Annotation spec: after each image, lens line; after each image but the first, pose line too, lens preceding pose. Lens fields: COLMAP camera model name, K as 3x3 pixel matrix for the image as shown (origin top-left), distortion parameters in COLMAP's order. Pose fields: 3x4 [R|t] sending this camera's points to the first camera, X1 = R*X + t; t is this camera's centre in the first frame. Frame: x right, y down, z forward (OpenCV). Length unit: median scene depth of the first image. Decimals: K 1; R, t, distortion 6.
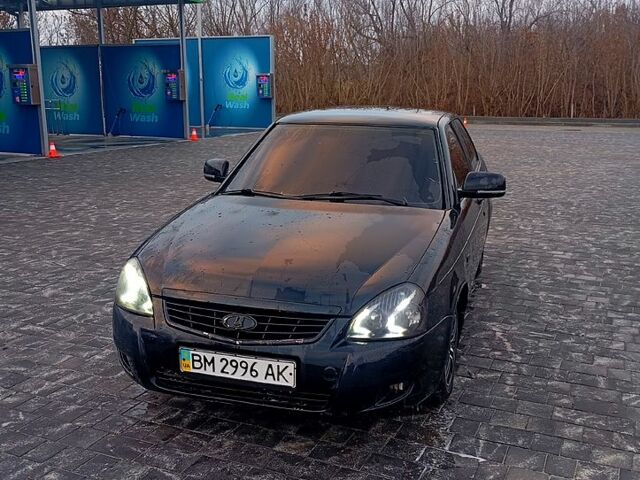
lens RADIAL K [[727.6, 0, 317.2], [0, 727.6, 240.8], [0, 0, 1]] dist [0.052495, 0.000000]
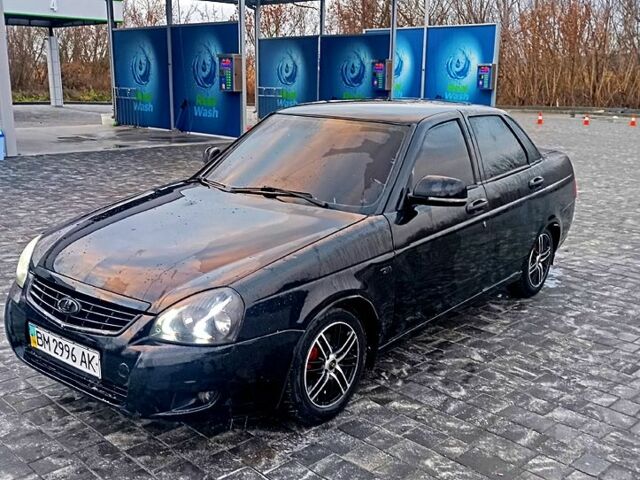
lens RADIAL K [[727.6, 0, 316.8], [0, 727.6, 242.7], [0, 0, 1]] dist [0.052495, 0.000000]
pose [[0.927918, 0.099460, -0.359271, 0.505262], [-0.094169, 0.995034, 0.032248, -0.035966], [0.360694, 0.003909, 0.932676, 0.157847]]
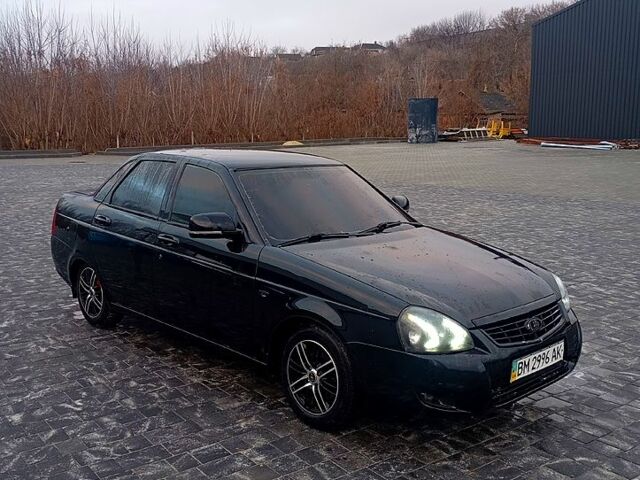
lens RADIAL K [[727.6, 0, 326.1], [0, 727.6, 236.8], [0, 0, 1]] dist [0.052495, 0.000000]
pose [[0.463179, -0.152005, 0.873132, -1.179349], [0.187701, 0.979658, 0.070978, -0.166105], [-0.866160, 0.131012, 0.482288, 0.613421]]
